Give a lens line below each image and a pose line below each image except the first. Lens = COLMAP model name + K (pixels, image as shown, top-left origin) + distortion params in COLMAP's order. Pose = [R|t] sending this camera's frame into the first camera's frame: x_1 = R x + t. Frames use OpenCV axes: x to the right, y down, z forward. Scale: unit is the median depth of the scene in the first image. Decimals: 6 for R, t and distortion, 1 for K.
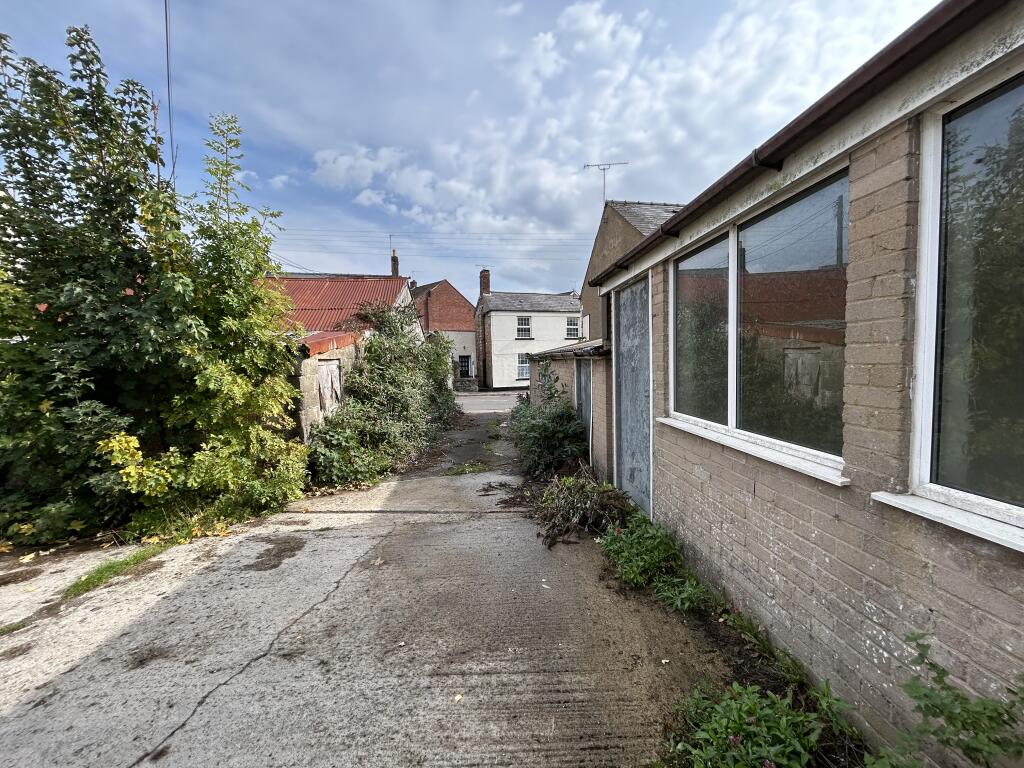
lens RADIAL K [[414.4, 0, 512.7], [0, 414.4, 382.6], [0, 0, 1]] dist [0.001195, 0.000115]
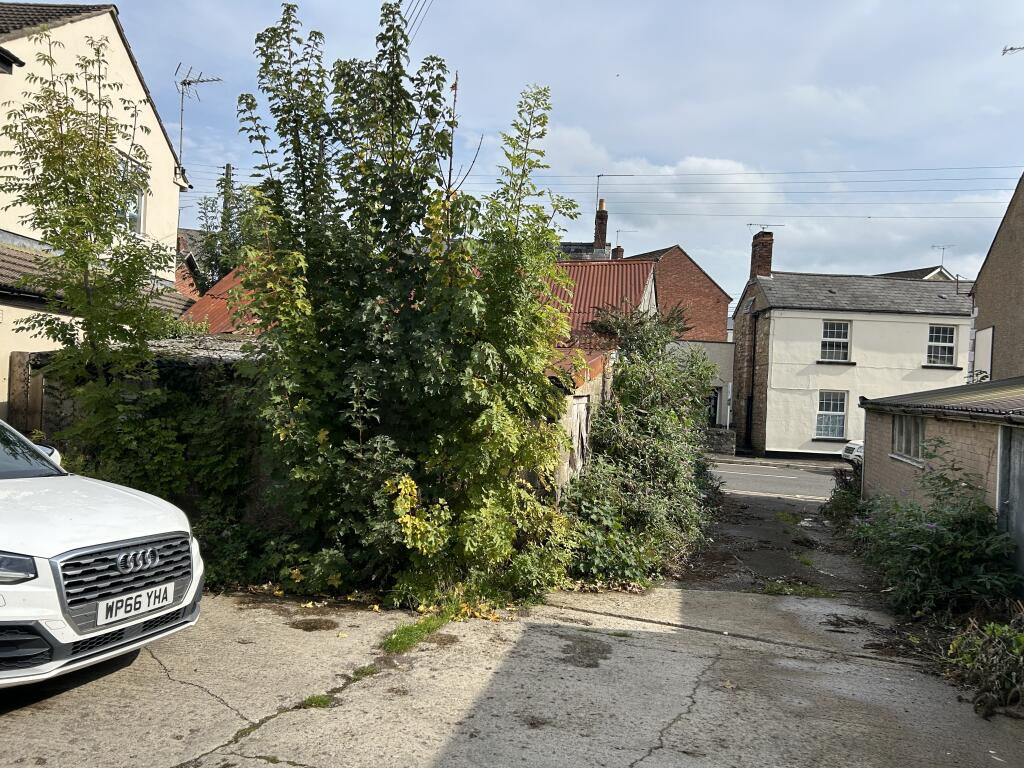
lens RADIAL K [[775.1, 0, 510.4], [0, 775.1, 388.5], [0, 0, 1]] dist [0.068086, -0.063189]
pose [[0.942067, 0.068517, -0.328351, -0.191053], [-0.085351, 0.995659, -0.037116, -0.014459], [0.324383, 0.062991, 0.943826, -0.368924]]
